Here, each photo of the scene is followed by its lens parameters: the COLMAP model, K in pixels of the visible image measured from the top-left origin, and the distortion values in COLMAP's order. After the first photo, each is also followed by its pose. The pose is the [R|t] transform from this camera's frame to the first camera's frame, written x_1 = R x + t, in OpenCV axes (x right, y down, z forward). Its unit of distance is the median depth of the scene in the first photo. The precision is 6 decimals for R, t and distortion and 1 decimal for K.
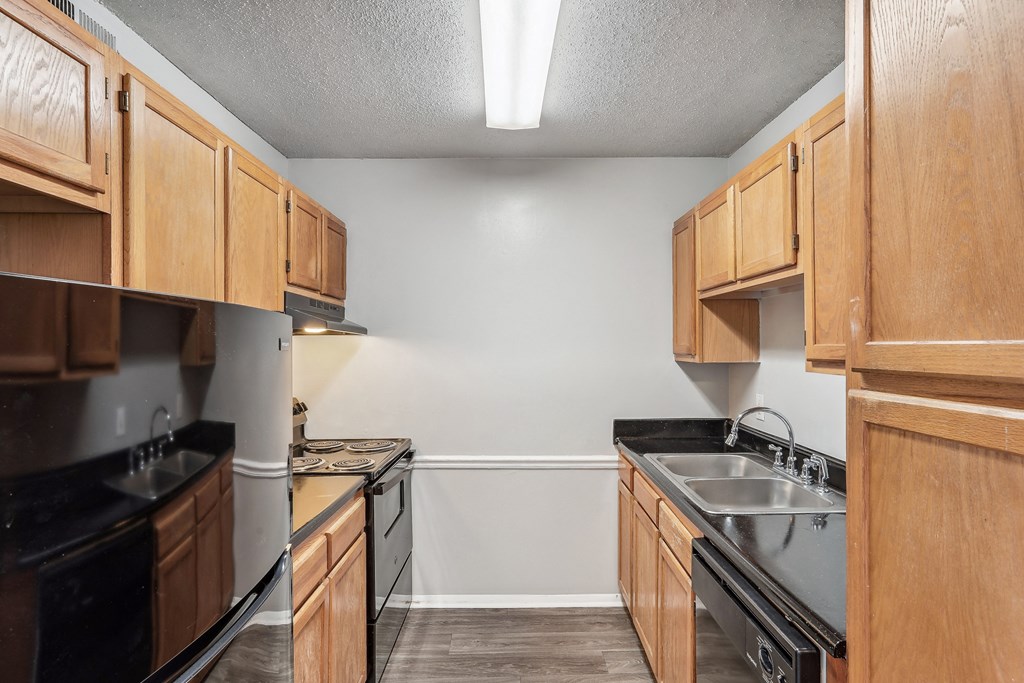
lens RADIAL K [[517.8, 0, 532.3], [0, 517.8, 343.7], [0, 0, 1]] dist [0.001085, 0.000249]
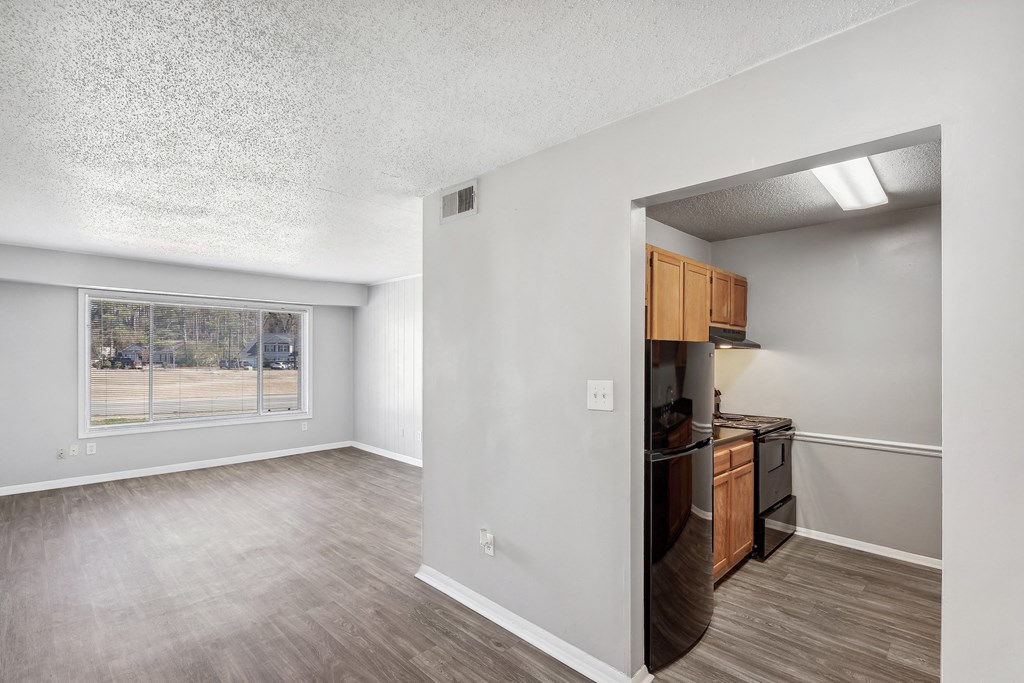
lens RADIAL K [[472.8, 0, 512.1], [0, 472.8, 351.8], [0, 0, 1]] dist [-0.002063, -0.000340]
pose [[0.671562, 0.001952, -0.740946, 0.267736], [-0.007175, 0.999967, -0.003869, 0.003023], [0.740914, 0.007914, 0.671553, -0.585841]]
